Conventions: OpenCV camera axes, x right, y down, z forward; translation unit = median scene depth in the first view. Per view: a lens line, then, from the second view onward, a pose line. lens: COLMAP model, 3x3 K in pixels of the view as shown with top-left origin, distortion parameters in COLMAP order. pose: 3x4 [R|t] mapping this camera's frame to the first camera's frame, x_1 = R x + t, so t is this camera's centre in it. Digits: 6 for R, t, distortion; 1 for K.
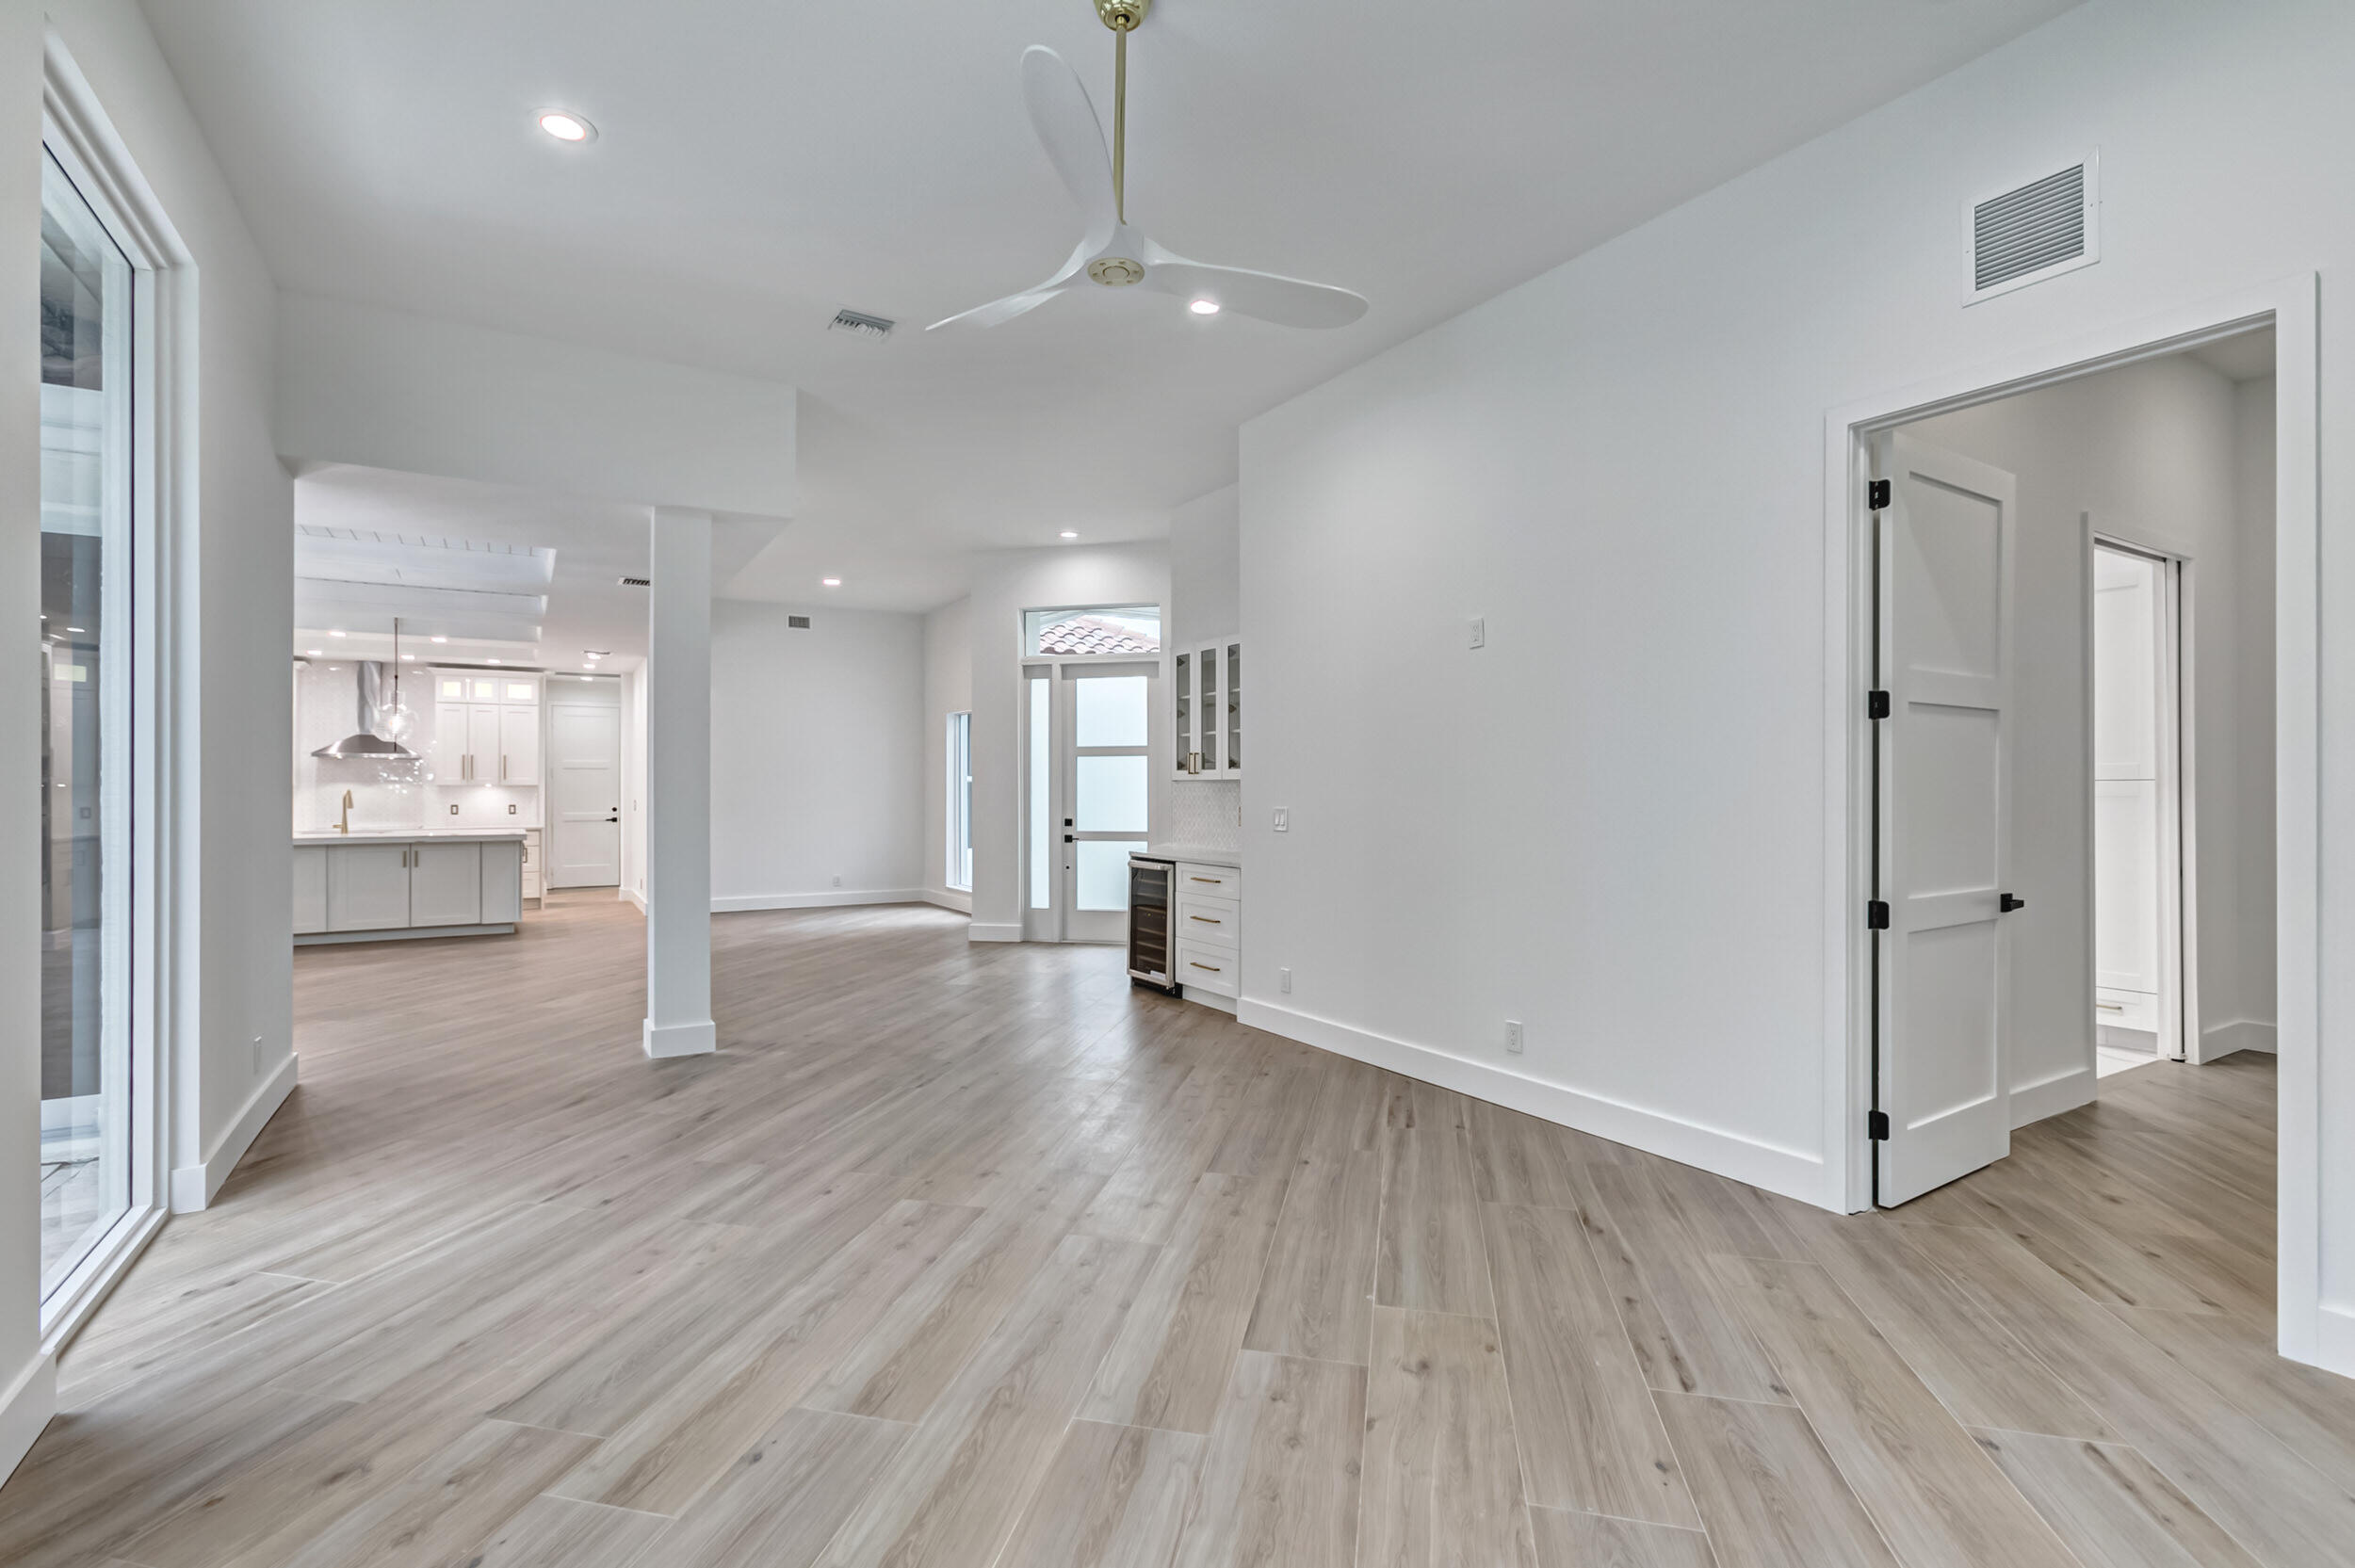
lens RADIAL K [[1045.3, 0, 1123.9], [0, 1045.3, 780.7], [0, 0, 1]] dist [-0.009490, 0.000546]
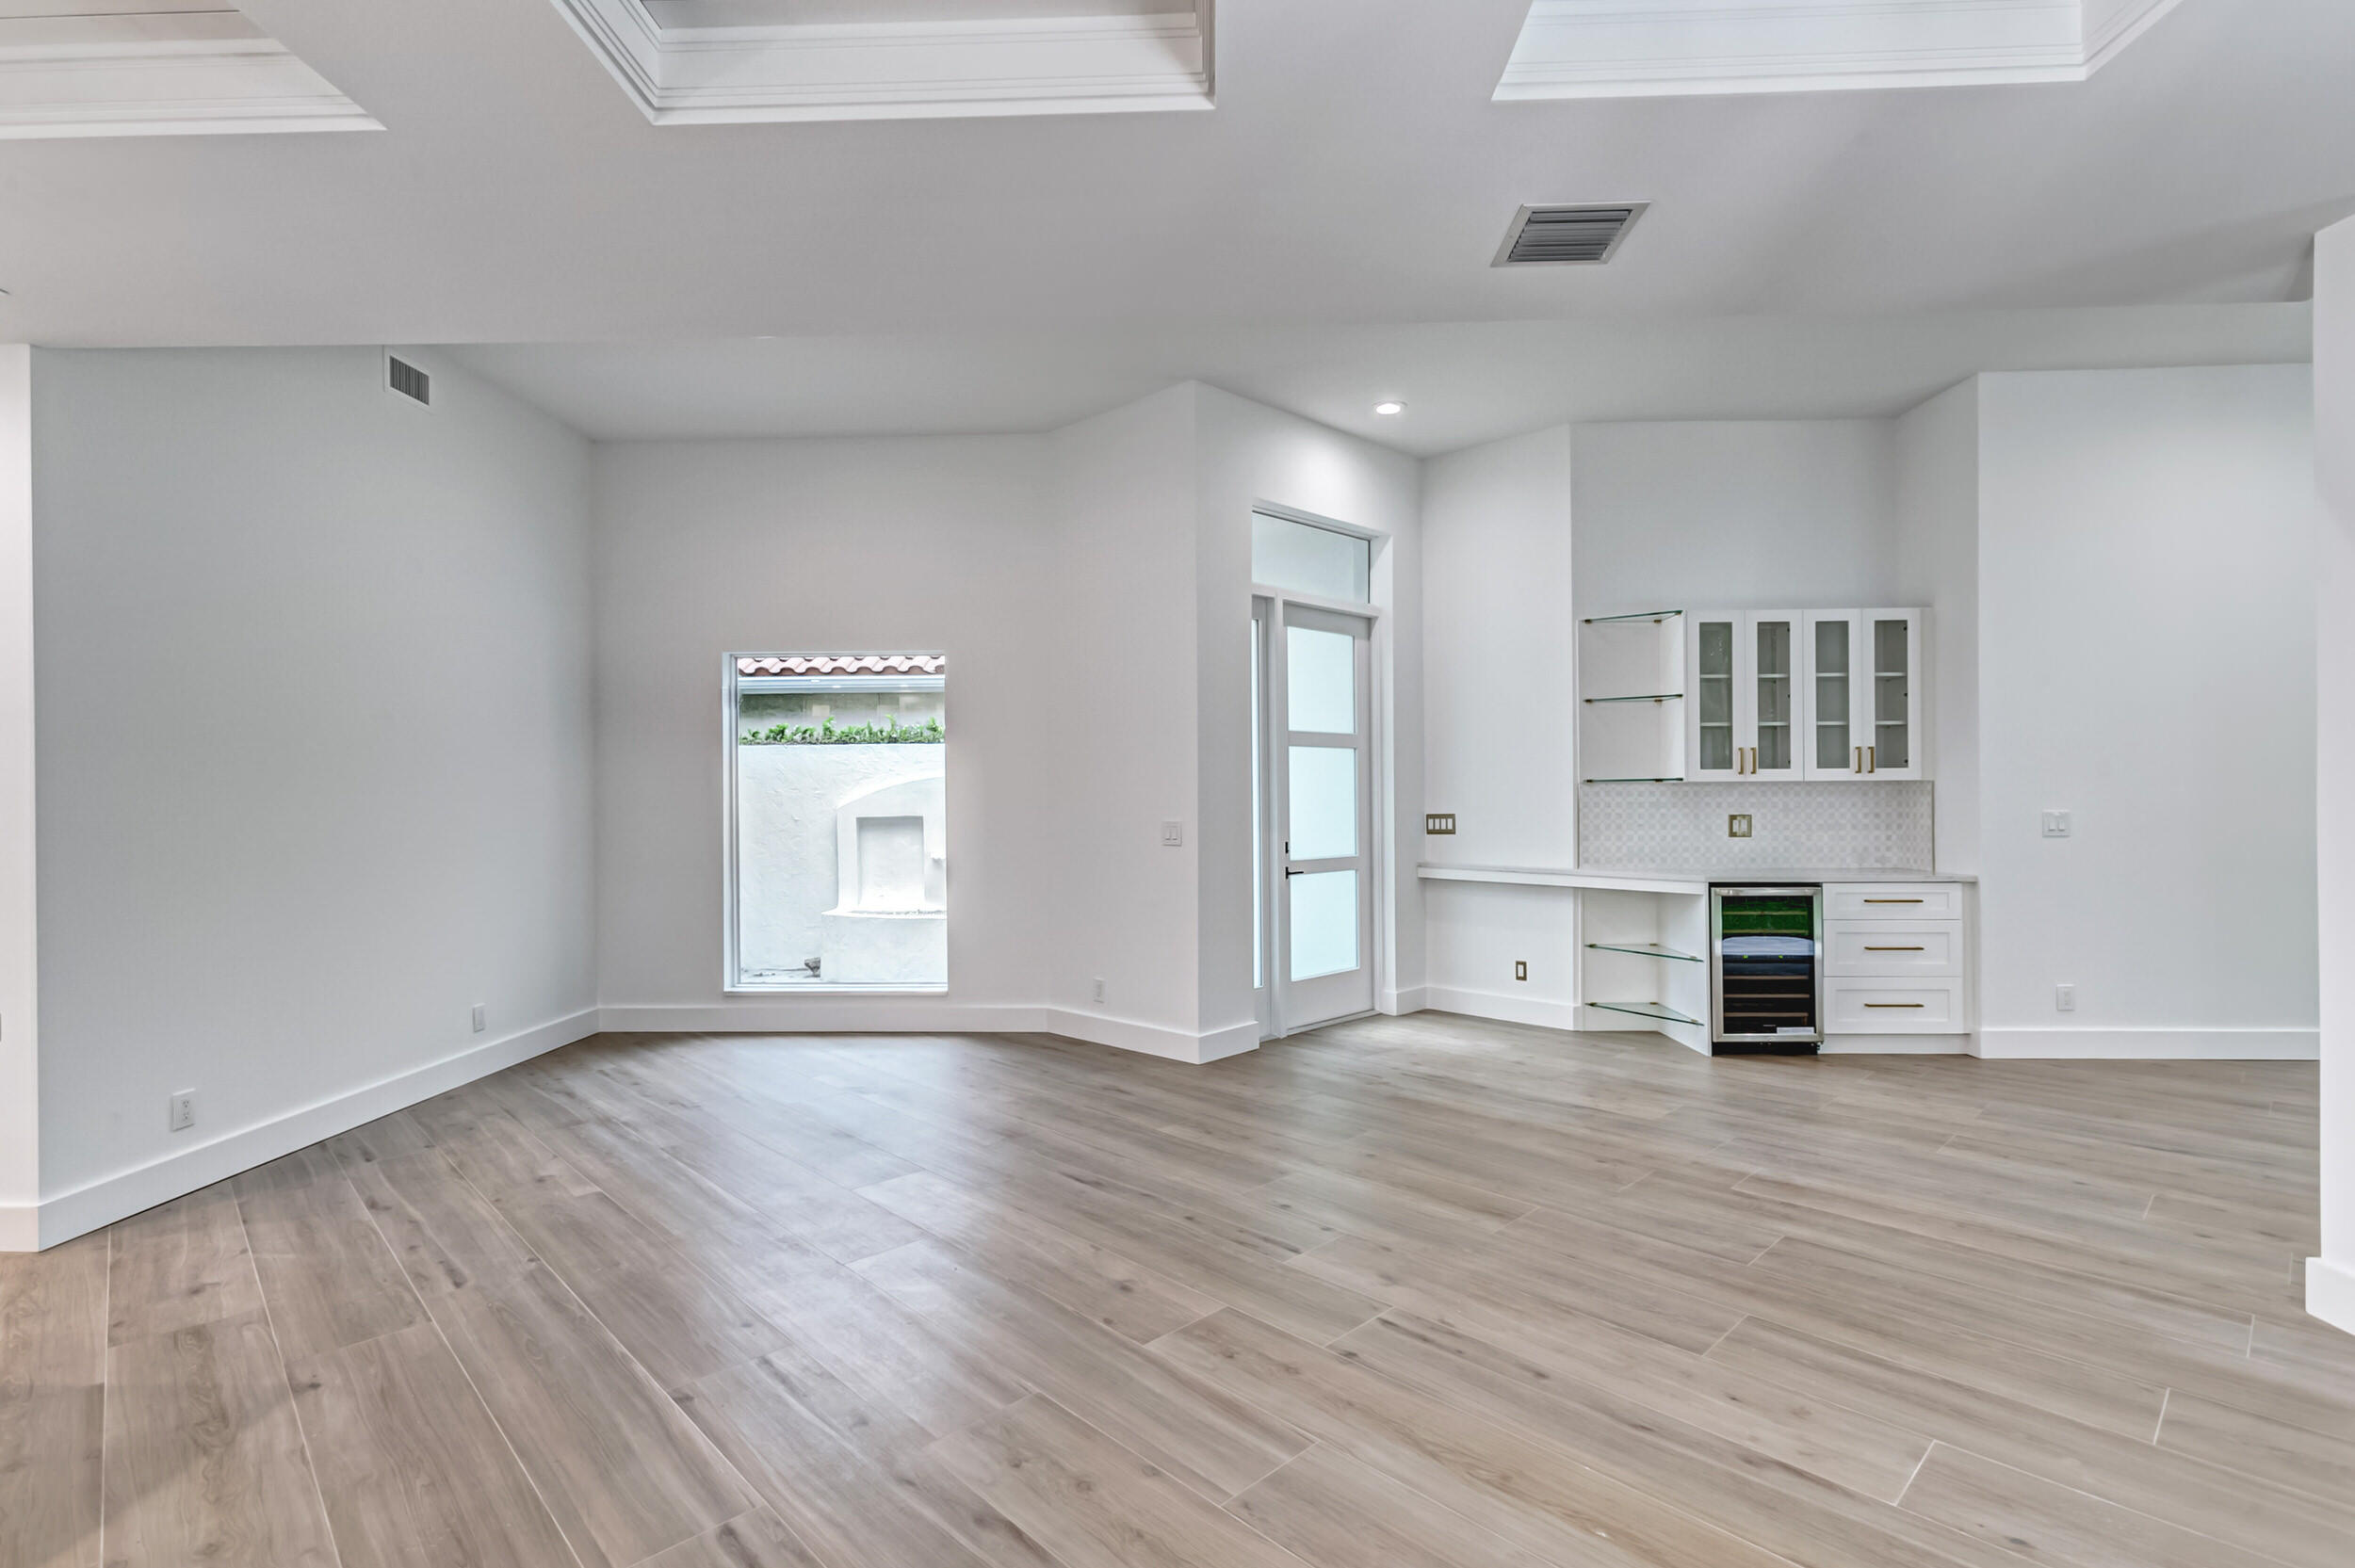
lens RADIAL K [[1106.5, 0, 1169.9], [0, 1106.5, 790.1], [0, 0, 1]] dist [-0.002174, 0.006608]
pose [[0.534062, 0.000625, 0.845445, -0.639080], [0.001314, 0.999998, -0.001569, 0.004976], [-0.845444, 0.001948, 0.534060, 0.668220]]
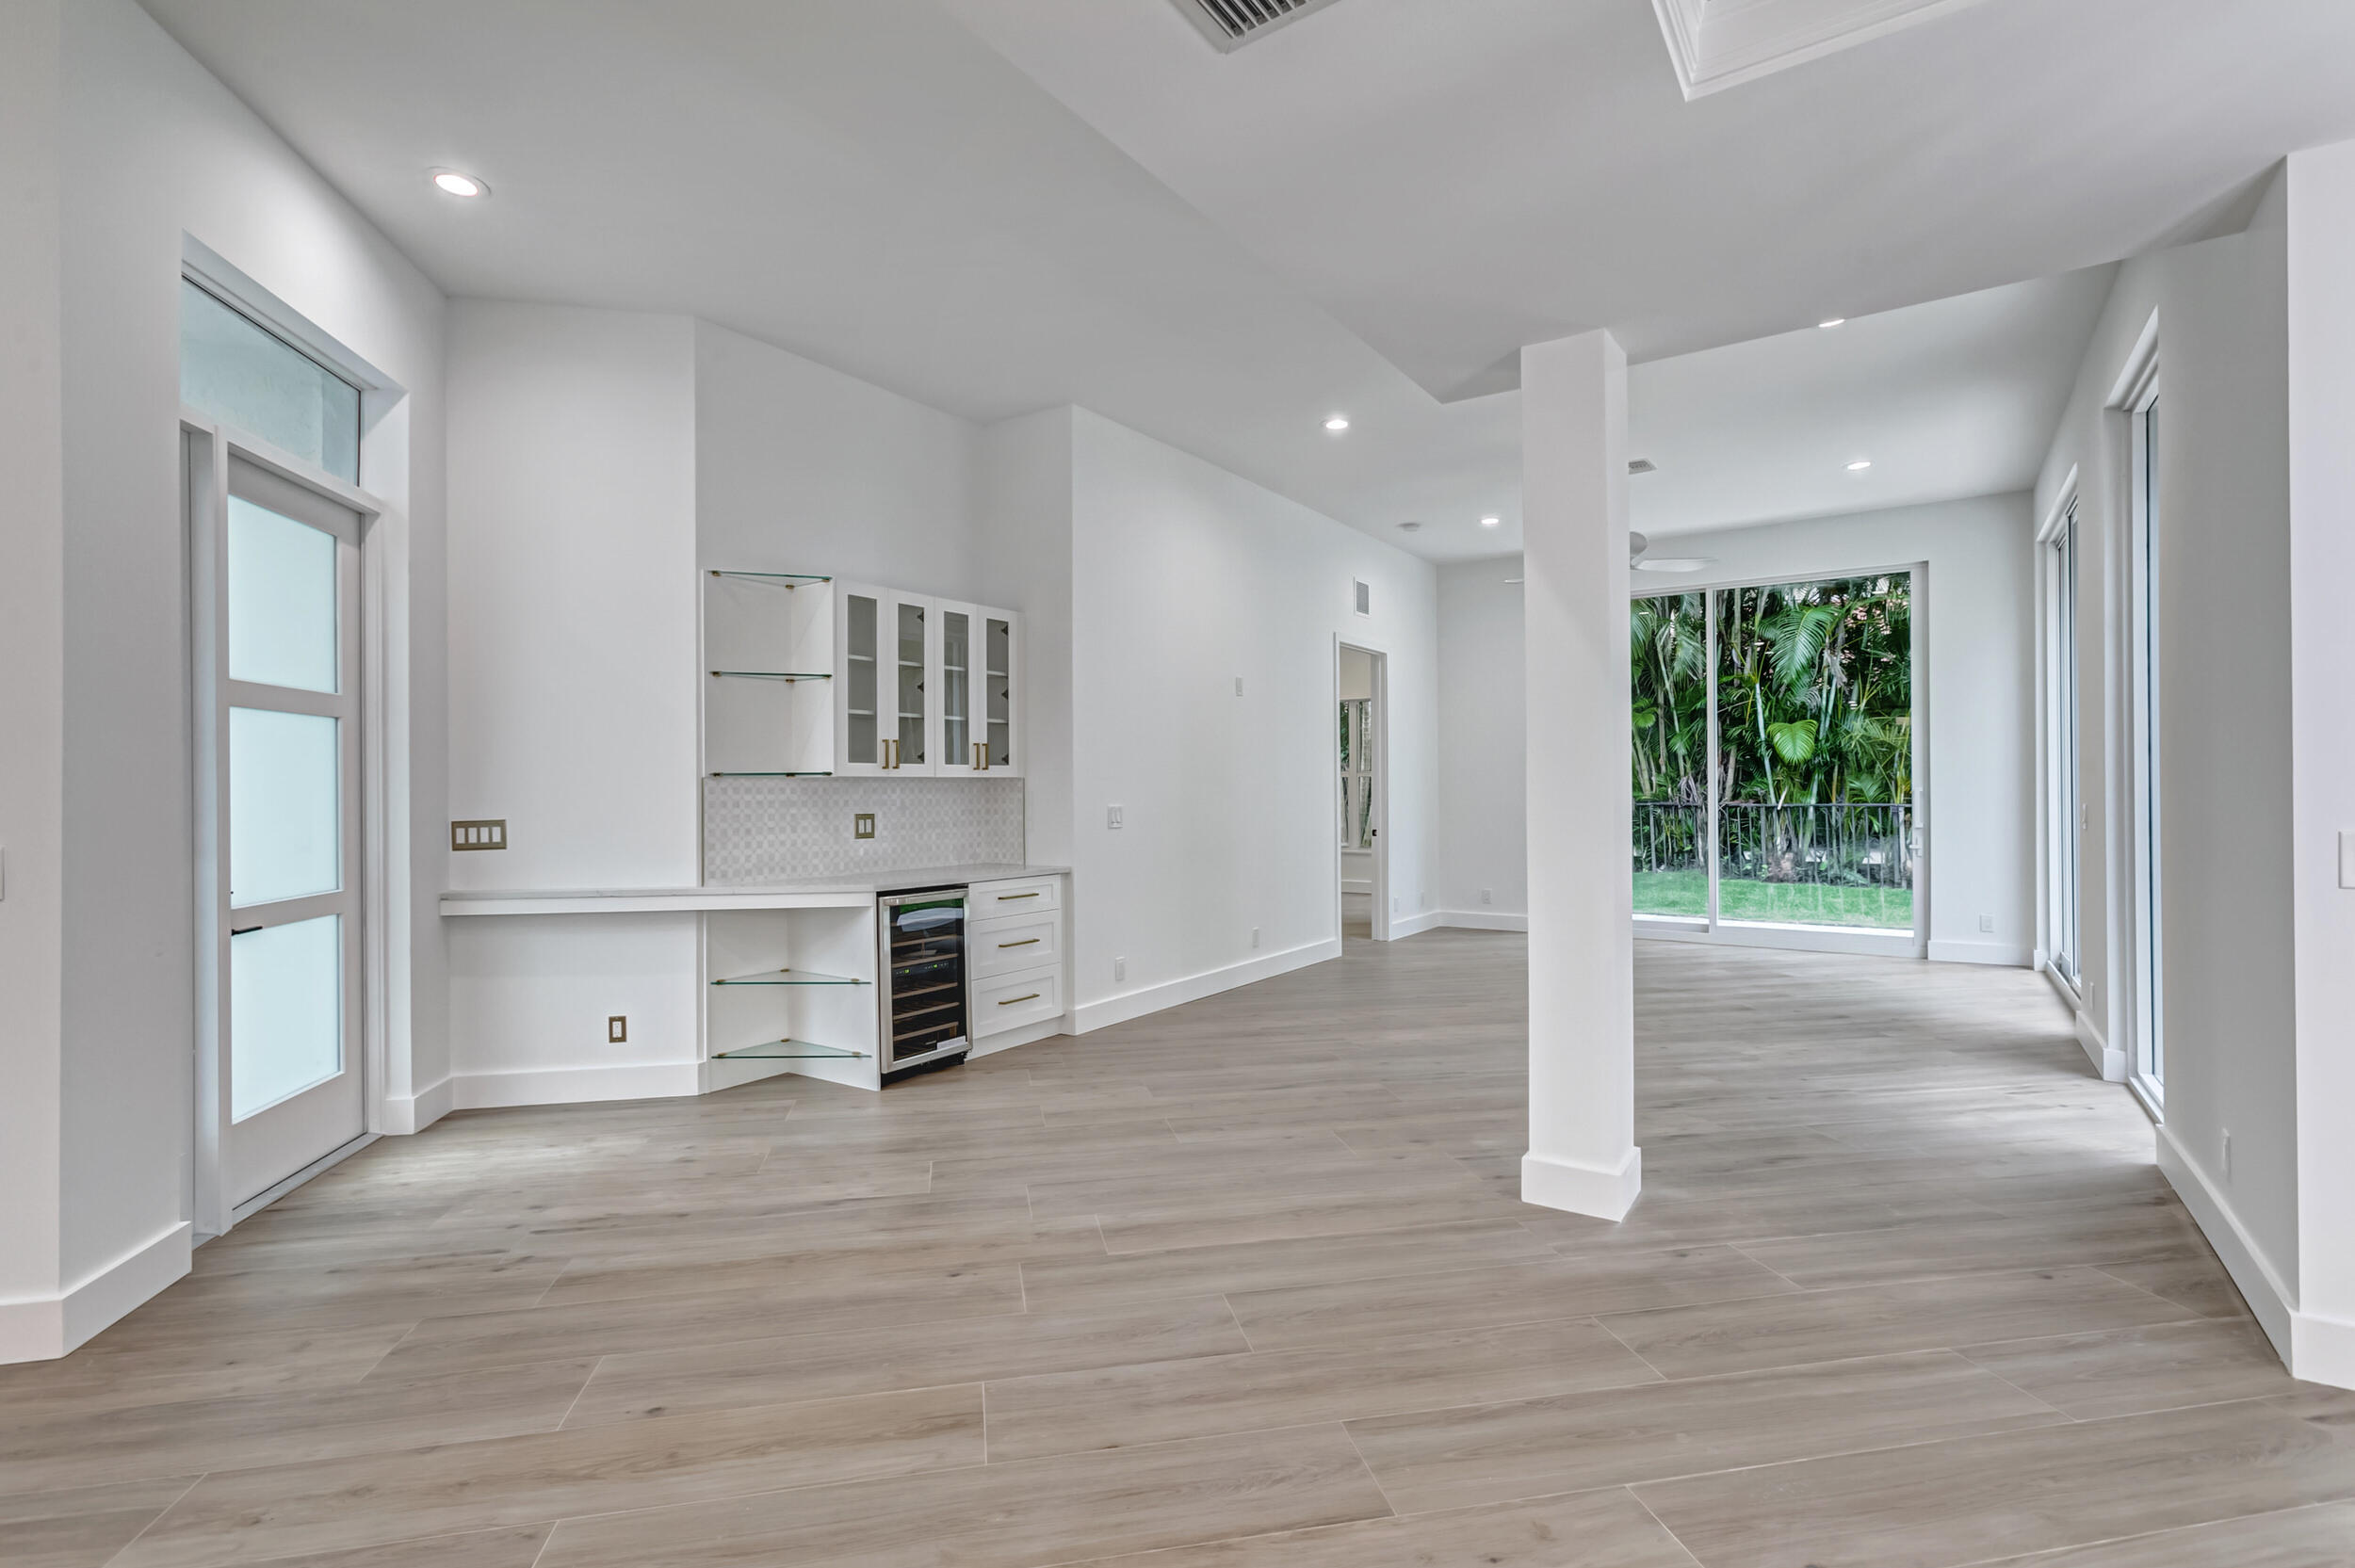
lens RADIAL K [[1089.2, 0, 1172.6], [0, 1089.2, 782.8], [0, 0, 1]] dist [-0.014277, 0.011262]
pose [[-0.427588, 0.007121, 0.903946, -0.505897], [0.001506, 0.999973, -0.007165, 0.006697], [-0.903973, -0.001703, -0.427587, 0.830893]]
